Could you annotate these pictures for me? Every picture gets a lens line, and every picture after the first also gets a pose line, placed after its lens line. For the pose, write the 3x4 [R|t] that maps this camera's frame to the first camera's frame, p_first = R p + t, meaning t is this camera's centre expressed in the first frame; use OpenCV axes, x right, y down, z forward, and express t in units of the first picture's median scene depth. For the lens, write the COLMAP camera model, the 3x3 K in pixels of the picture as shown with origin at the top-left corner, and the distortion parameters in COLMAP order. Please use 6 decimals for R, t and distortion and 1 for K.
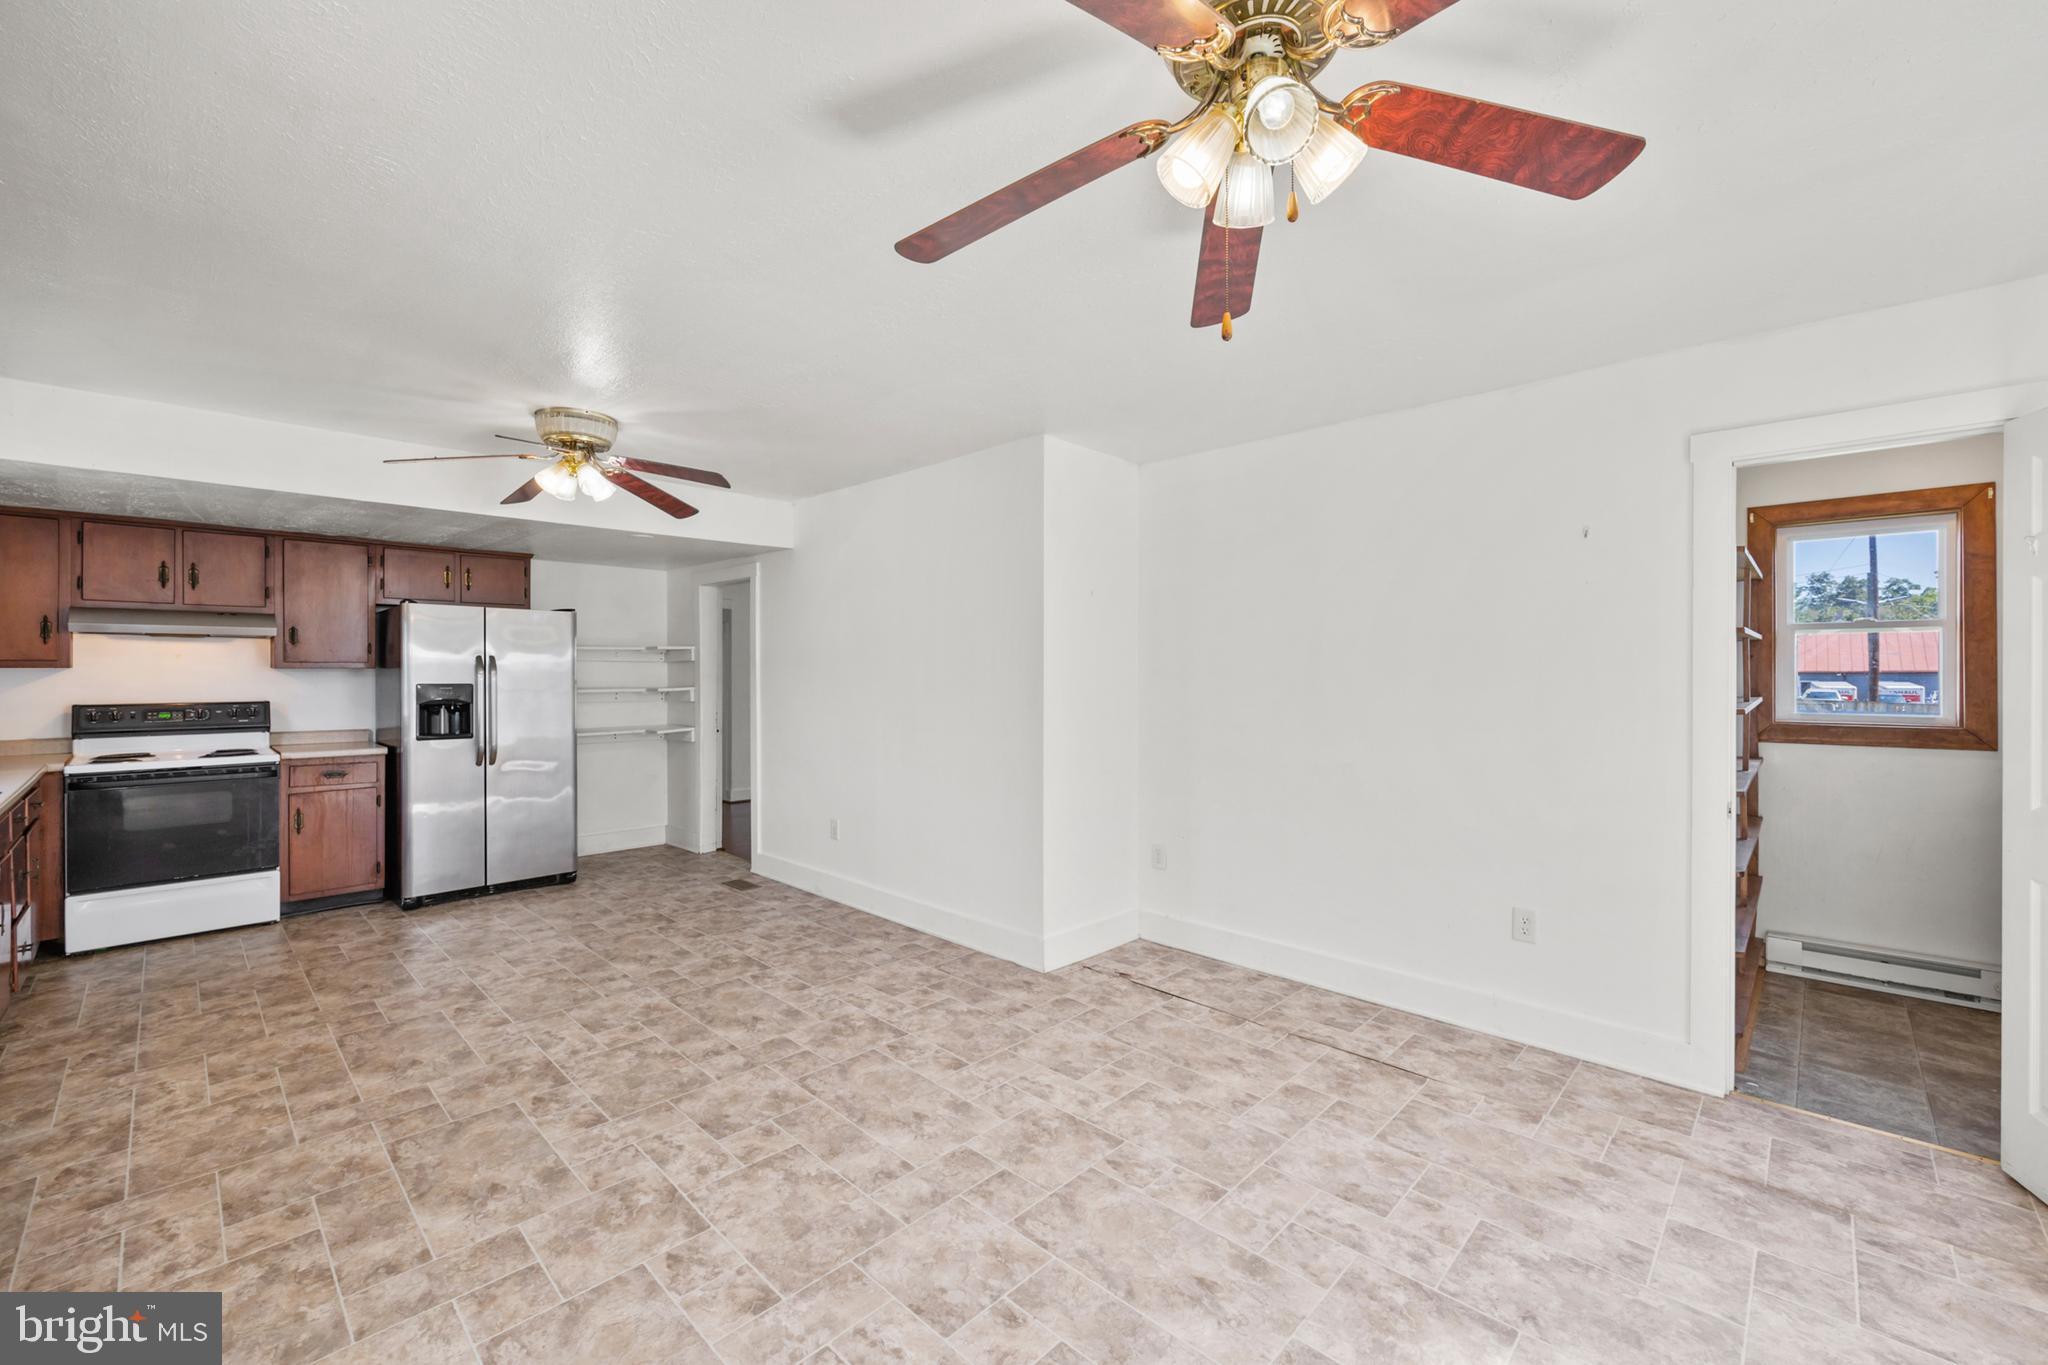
lens RADIAL K [[817.2, 0, 1027.6], [0, 817.2, 673.3], [0, 0, 1]] dist [-0.001346, -0.000234]
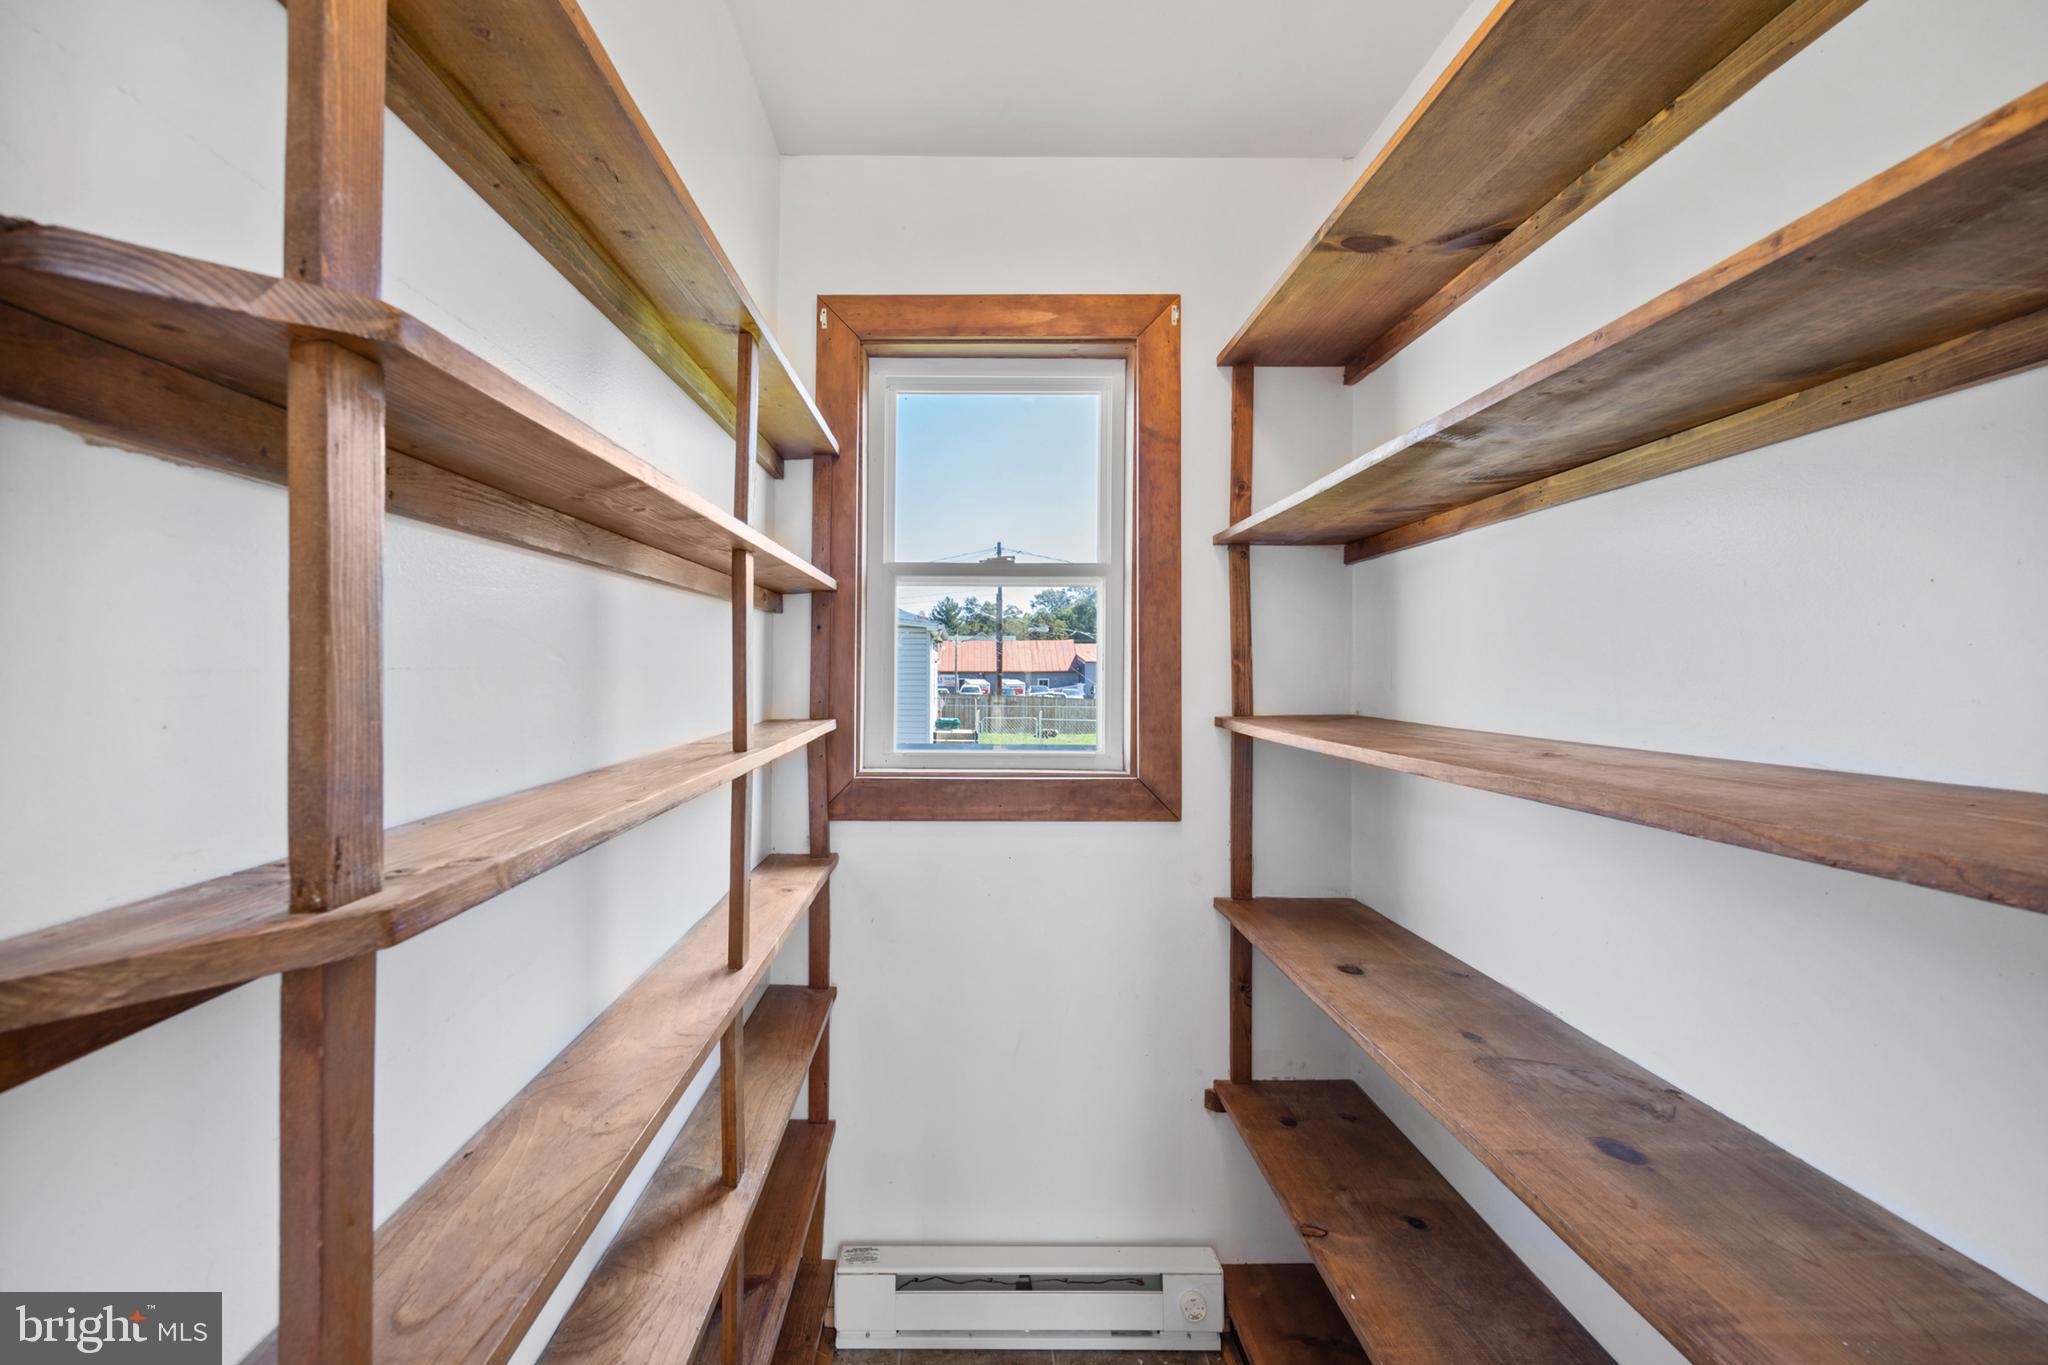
lens RADIAL K [[817.2, 0, 1024.8], [0, 817.2, 674.0], [0, 0, 1]] dist [-0.001346, -0.000234]
pose [[0.670878, 0.003994, 0.741557, 0.644909], [-0.006932, 0.999976, 0.000886, 0.003218], [-0.741535, -0.005735, 0.670889, 0.631889]]
